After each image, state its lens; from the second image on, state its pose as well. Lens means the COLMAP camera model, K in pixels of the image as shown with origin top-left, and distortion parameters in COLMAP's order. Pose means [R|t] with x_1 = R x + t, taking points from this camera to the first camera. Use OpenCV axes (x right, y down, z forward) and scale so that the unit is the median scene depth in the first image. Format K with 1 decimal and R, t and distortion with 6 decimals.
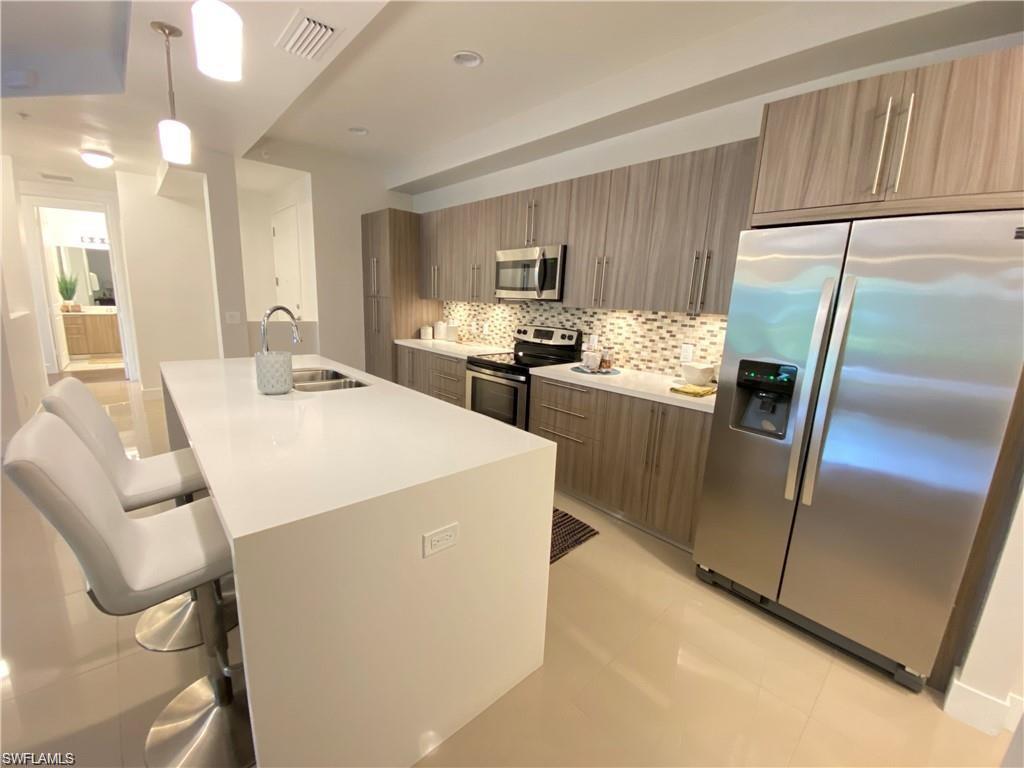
lens RADIAL K [[418.8, 0, 502.7], [0, 418.8, 388.7], [0, 0, 1]] dist [-0.000244, -0.007776]
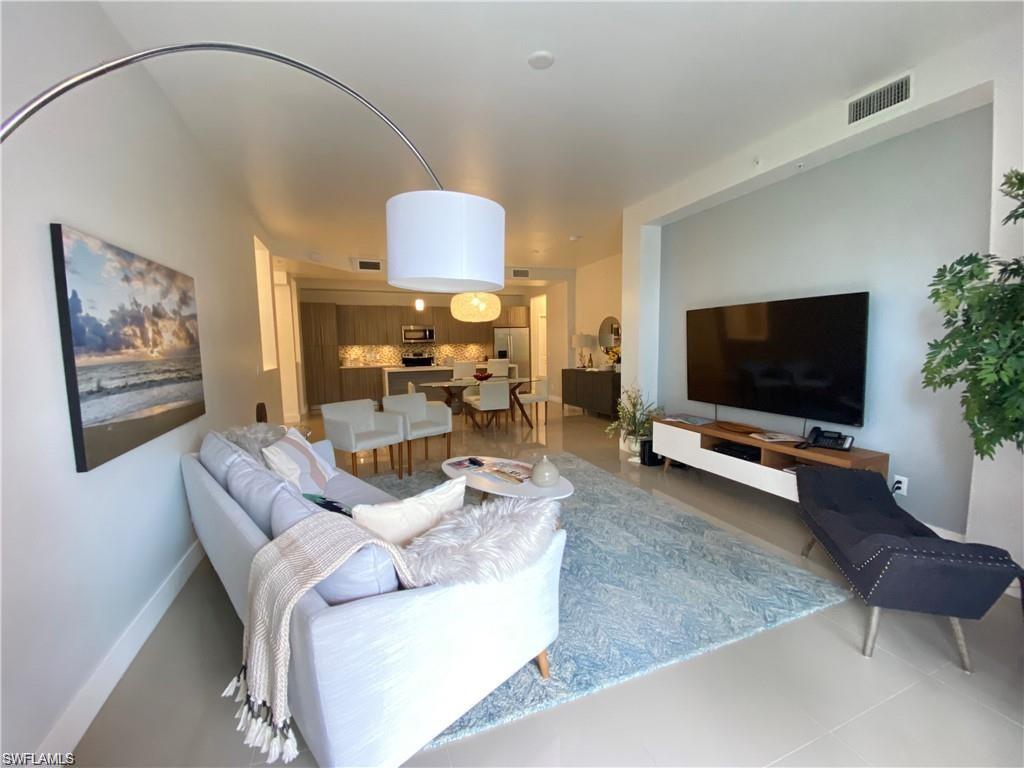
lens RADIAL K [[418.8, 0, 514.1], [0, 418.8, 384.4], [0, 0, 1]] dist [-0.000244, -0.007776]
pose [[0.305656, -0.136555, 0.942299, -2.369831], [0.224937, 0.972005, 0.067897, 0.015395], [-0.925191, 0.191205, 0.327815, -0.462679]]
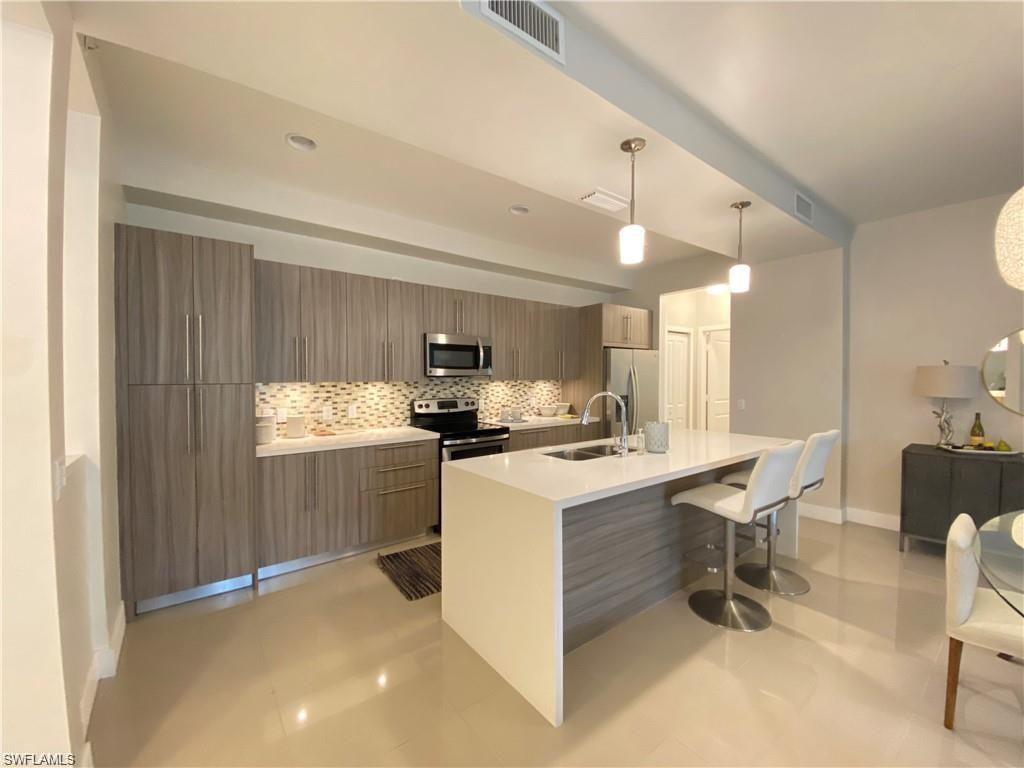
lens RADIAL K [[418.8, 0, 515.5], [0, 418.8, 380.1], [0, 0, 1]] dist [-0.000244, -0.007776]
pose [[0.028071, -0.050886, 0.998310, -1.076254], [0.207323, 0.977283, 0.043984, -0.212475], [-0.977870, 0.205738, 0.037984, 0.764053]]
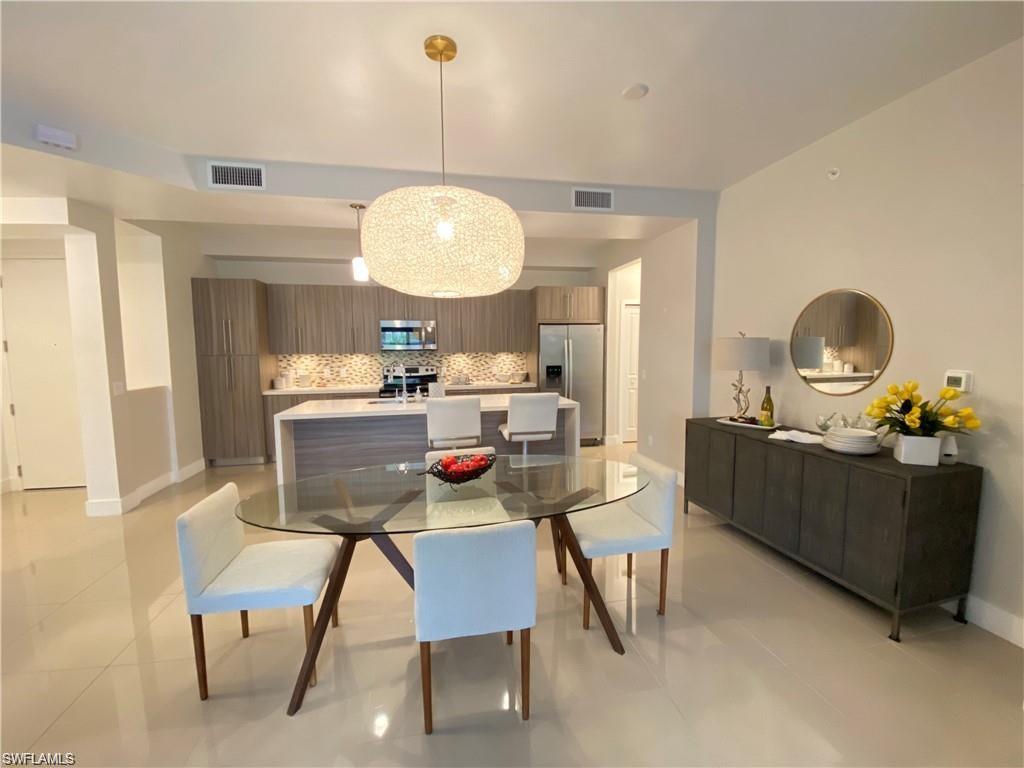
lens RADIAL K [[418.8, 0, 504.3], [0, 418.8, 383.9], [0, 0, 1]] dist [-0.000244, -0.007776]
pose [[0.473875, -0.119068, 0.872505, -1.176142], [0.207298, 0.978055, 0.020884, -0.037028], [-0.855844, 0.170971, 0.488159, -0.104227]]
